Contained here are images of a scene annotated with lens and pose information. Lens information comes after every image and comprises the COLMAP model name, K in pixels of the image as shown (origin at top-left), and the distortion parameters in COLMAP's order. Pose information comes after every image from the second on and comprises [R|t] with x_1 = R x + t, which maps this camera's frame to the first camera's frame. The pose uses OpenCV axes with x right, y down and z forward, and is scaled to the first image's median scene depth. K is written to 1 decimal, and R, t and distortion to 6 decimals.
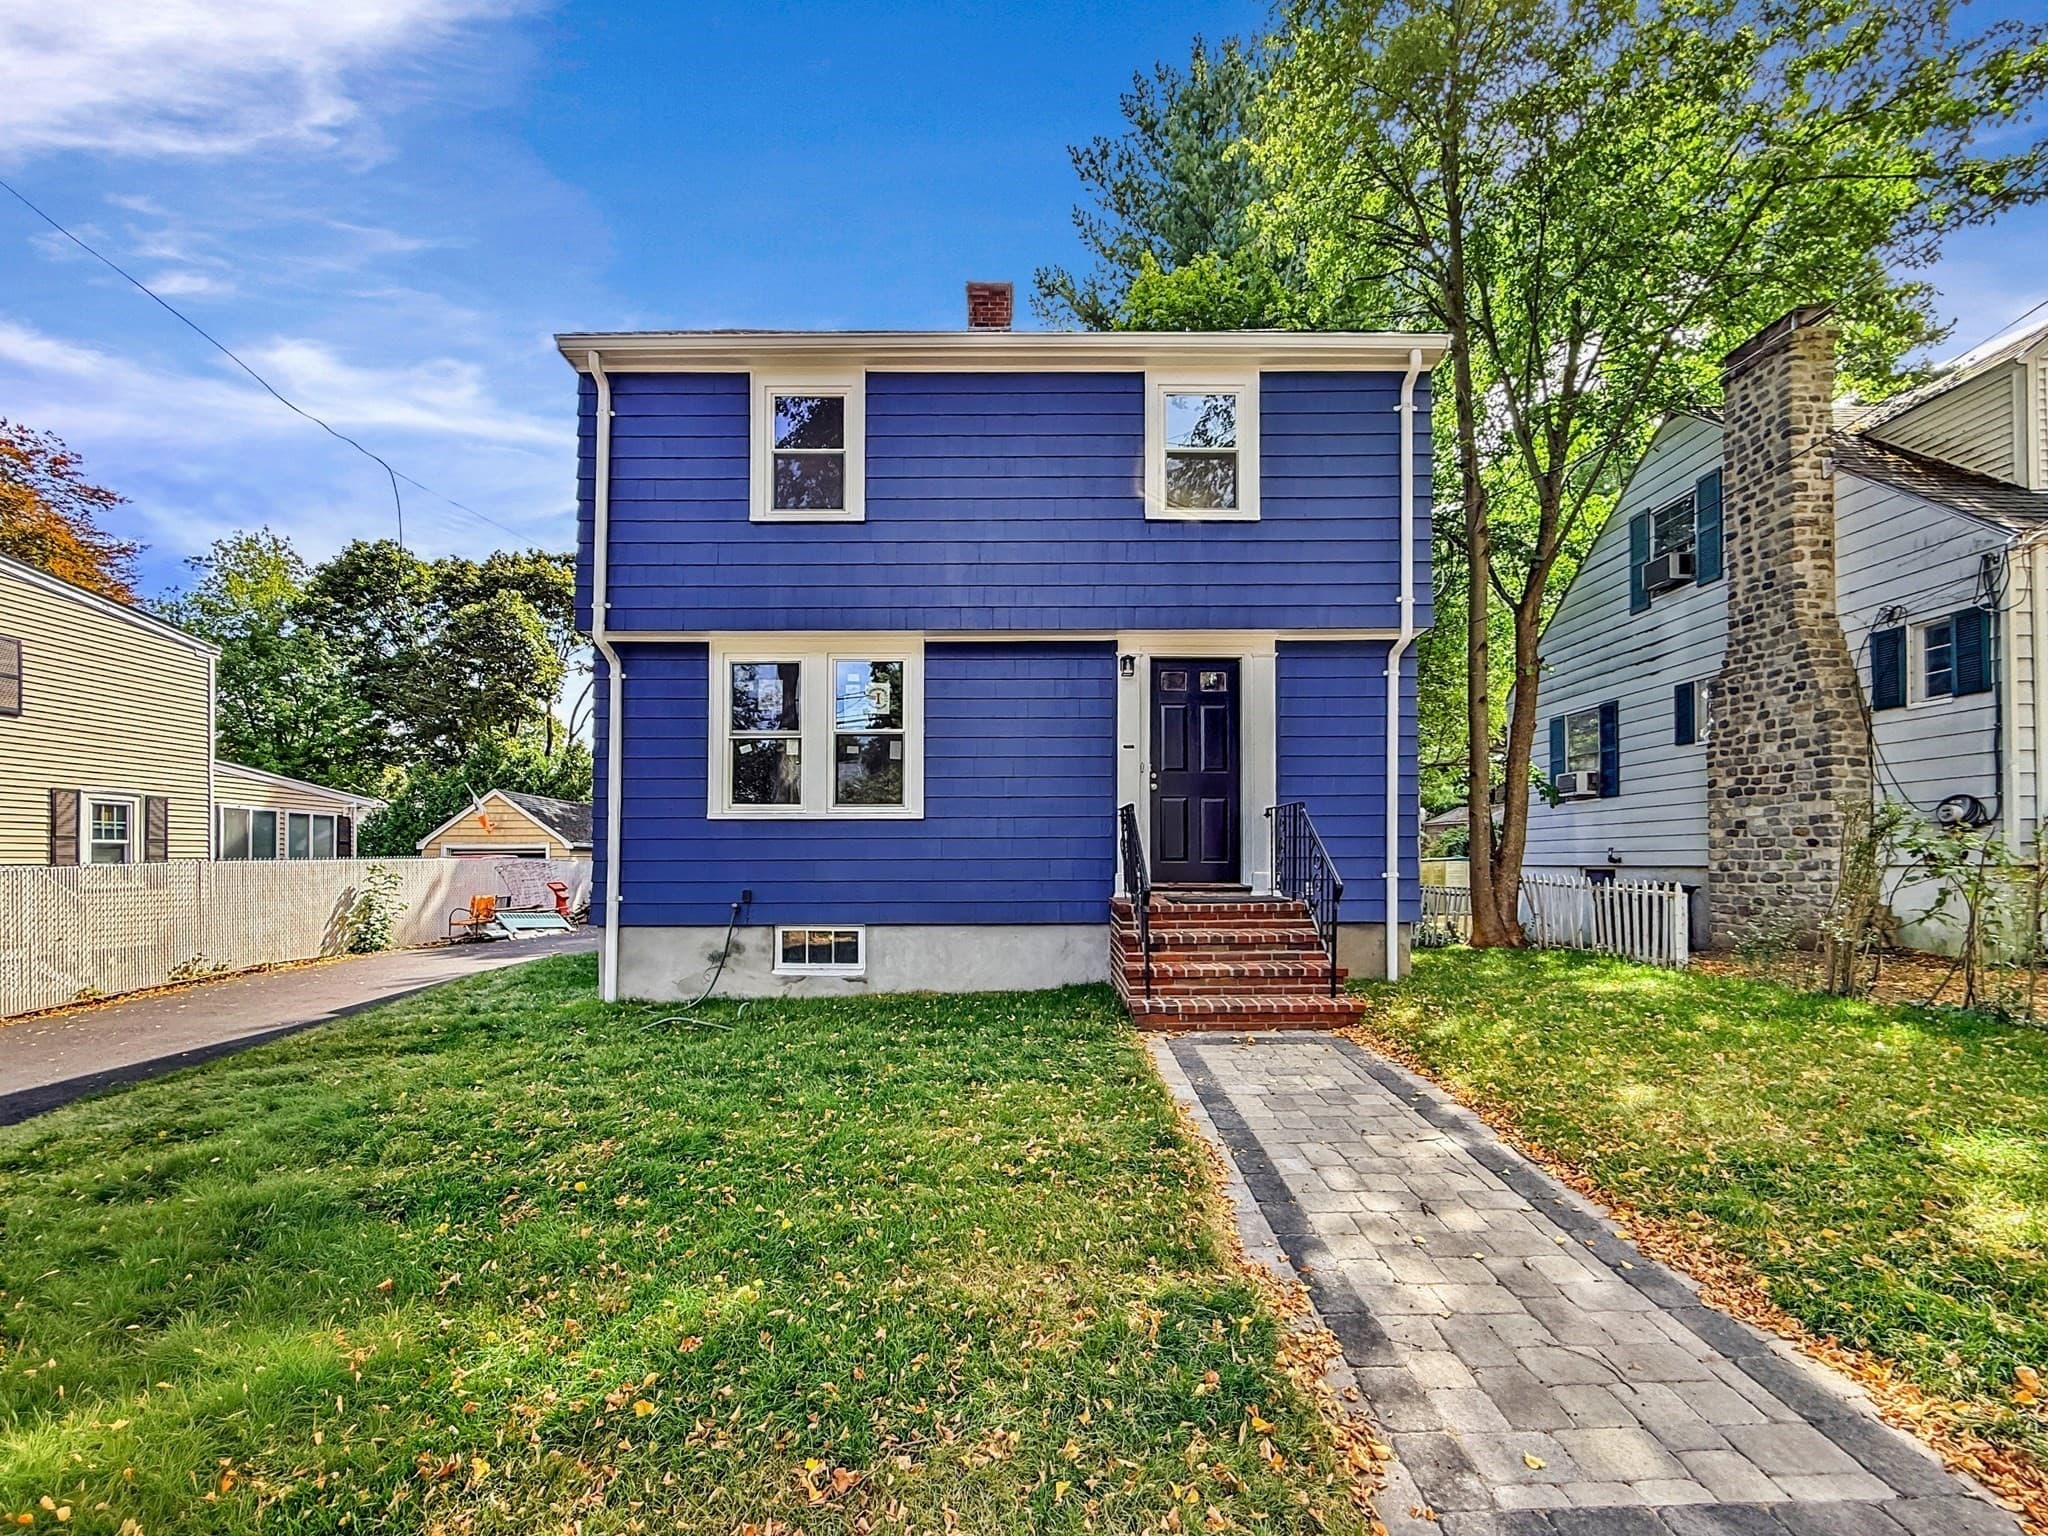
lens RADIAL K [[865.4, 0, 1015.7], [0, 865.4, 854.2], [0, 0, 1]] dist [0.000730, -0.000019]
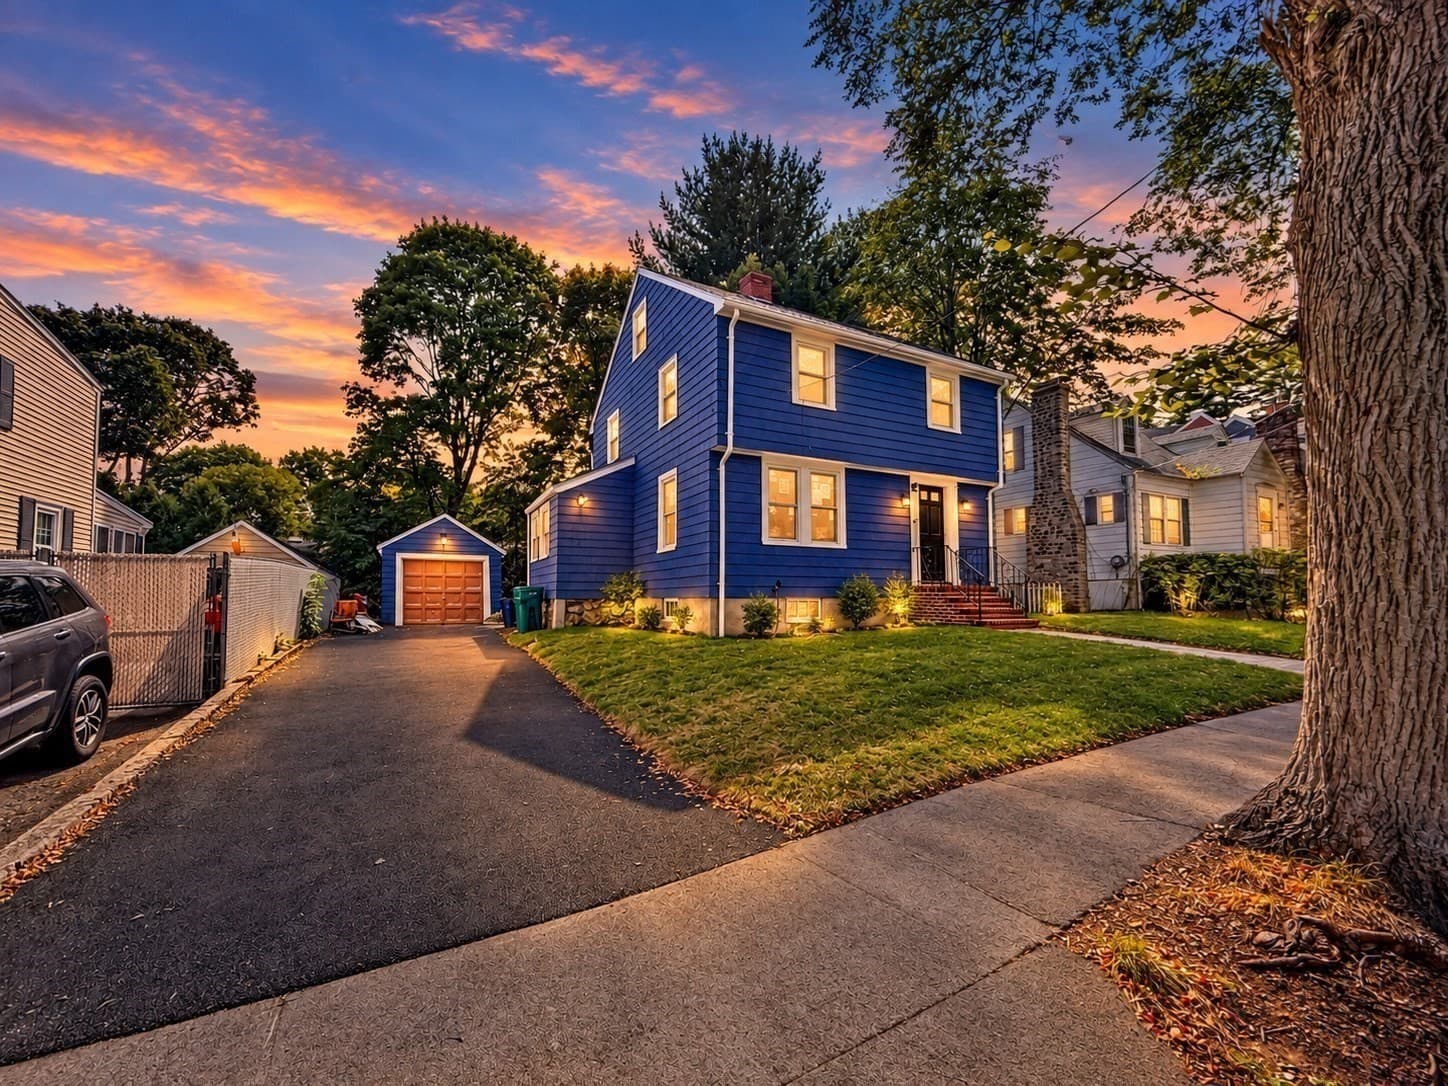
lens RADIAL K [[595.4, 0, 717.6], [0, 595.4, 564.5], [0, 0, 1]] dist [0.002487, -0.000393]
pose [[0.886302, 0.029116, 0.462192, -1.072826], [-0.005640, 0.998626, -0.052092, 0.078235], [-0.463074, 0.043562, 0.885249, -0.172509]]
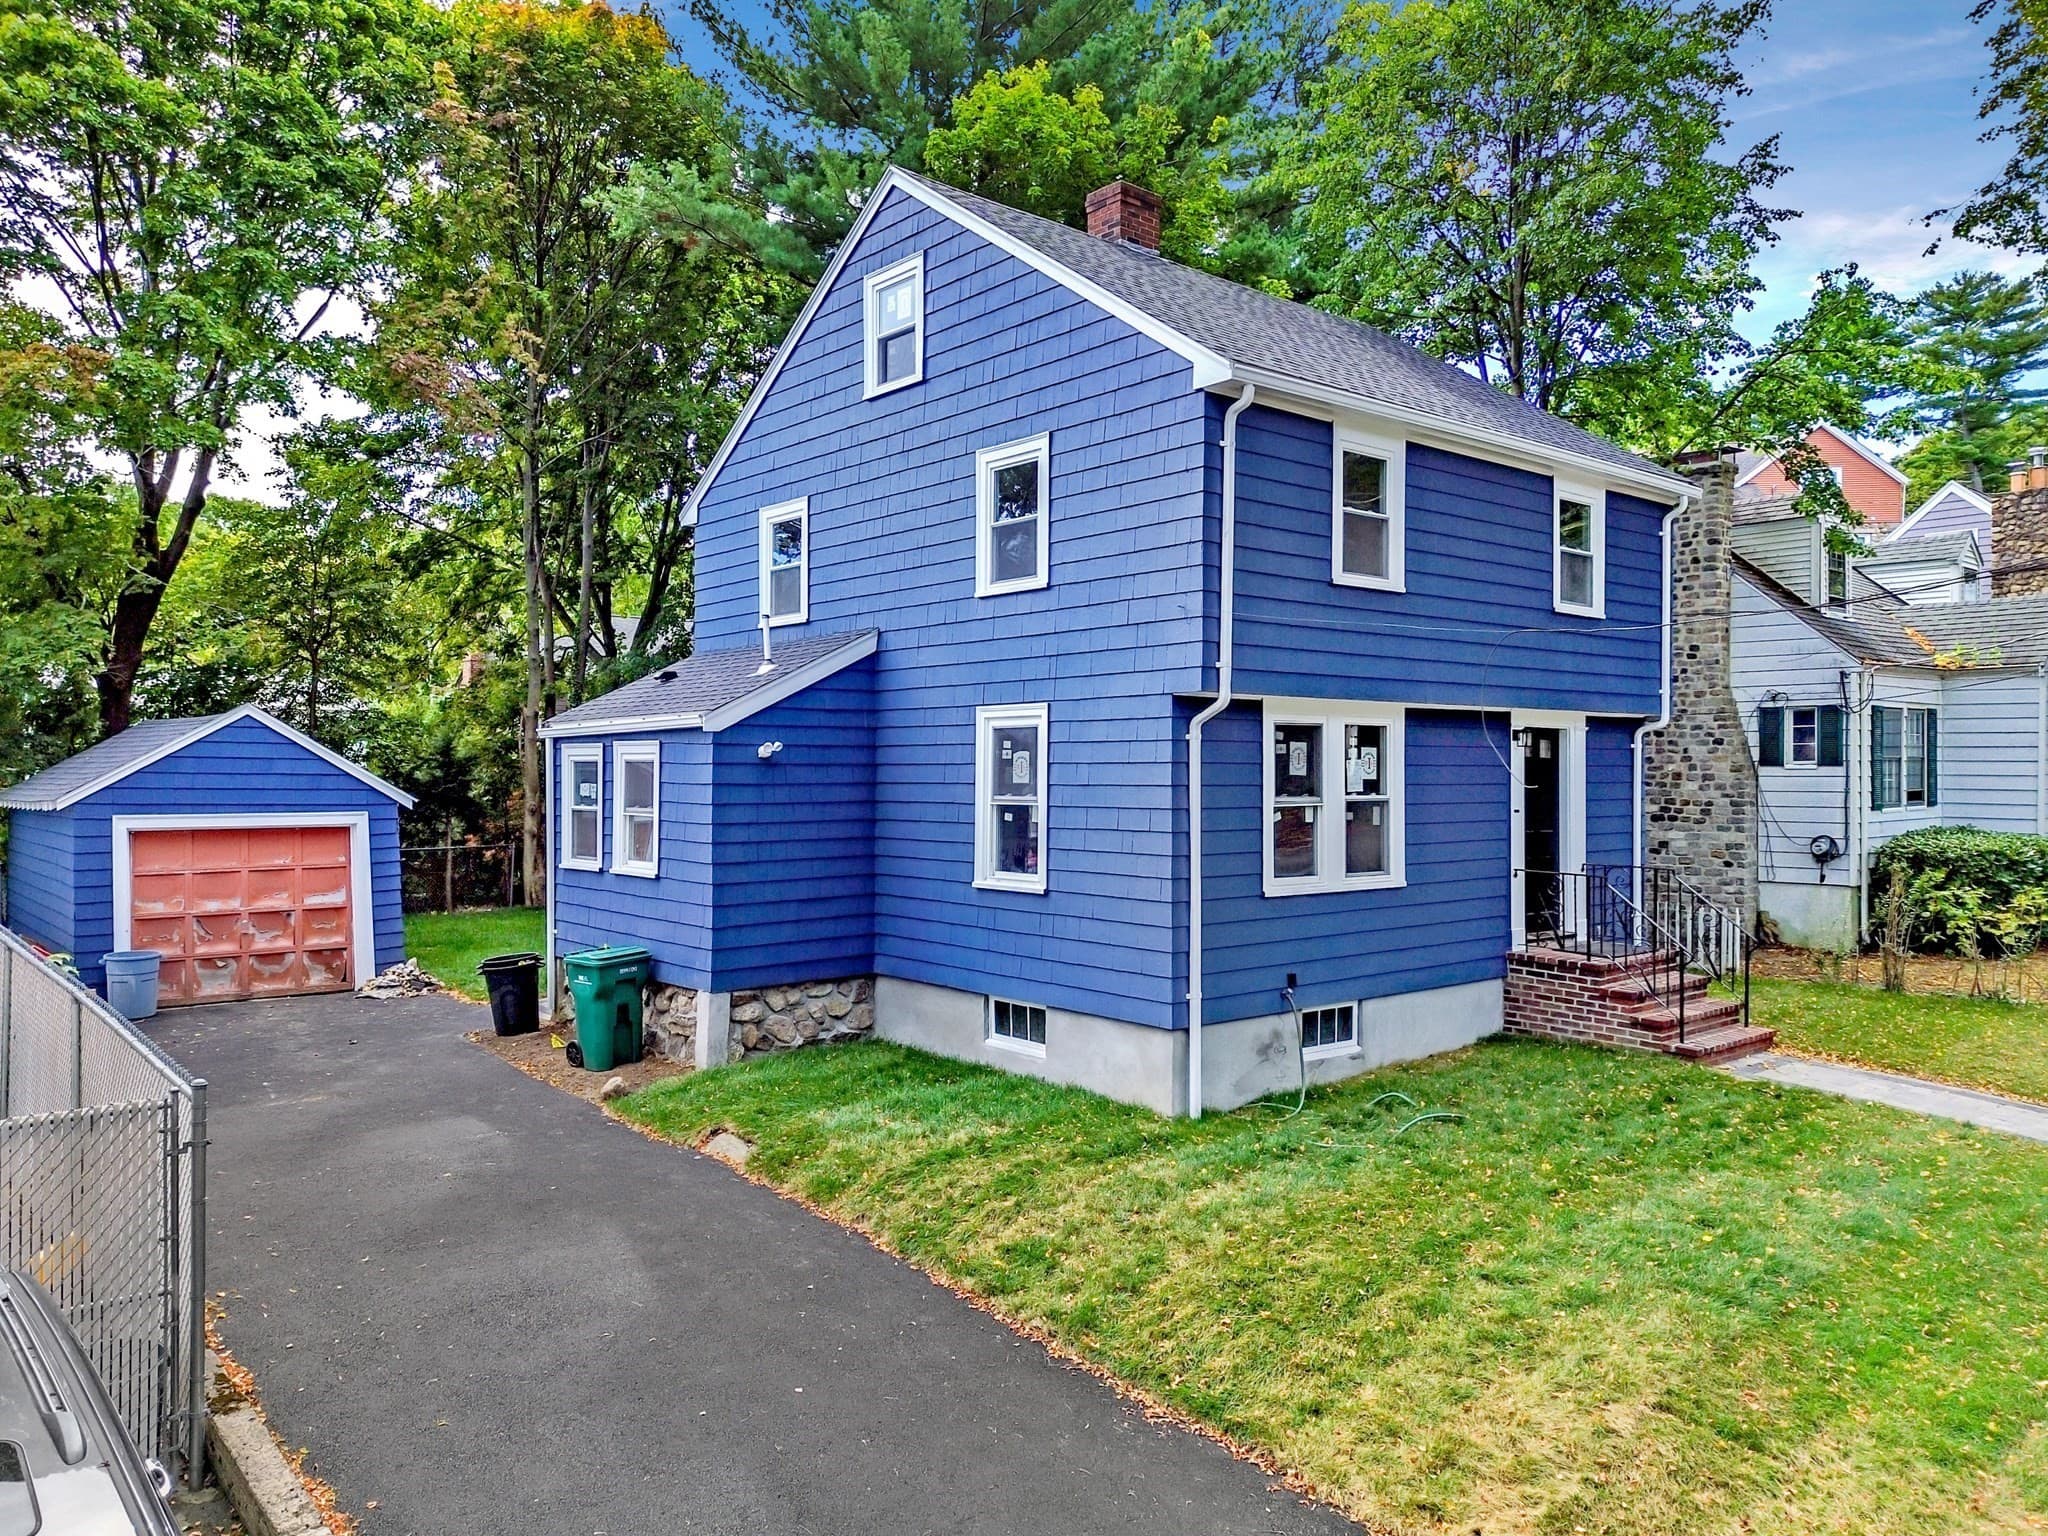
lens RADIAL K [[1472.2, 0, 1024.0], [0, 1472.2, 768.0], [0, 0, 1]] dist [0.059900, -0.007319]
pose [[0.756200, 0.005362, 0.654318, -1.536616], [-0.011871, 0.999914, 0.005525, -0.179726], [-0.654233, -0.011946, 0.756199, 0.000494]]
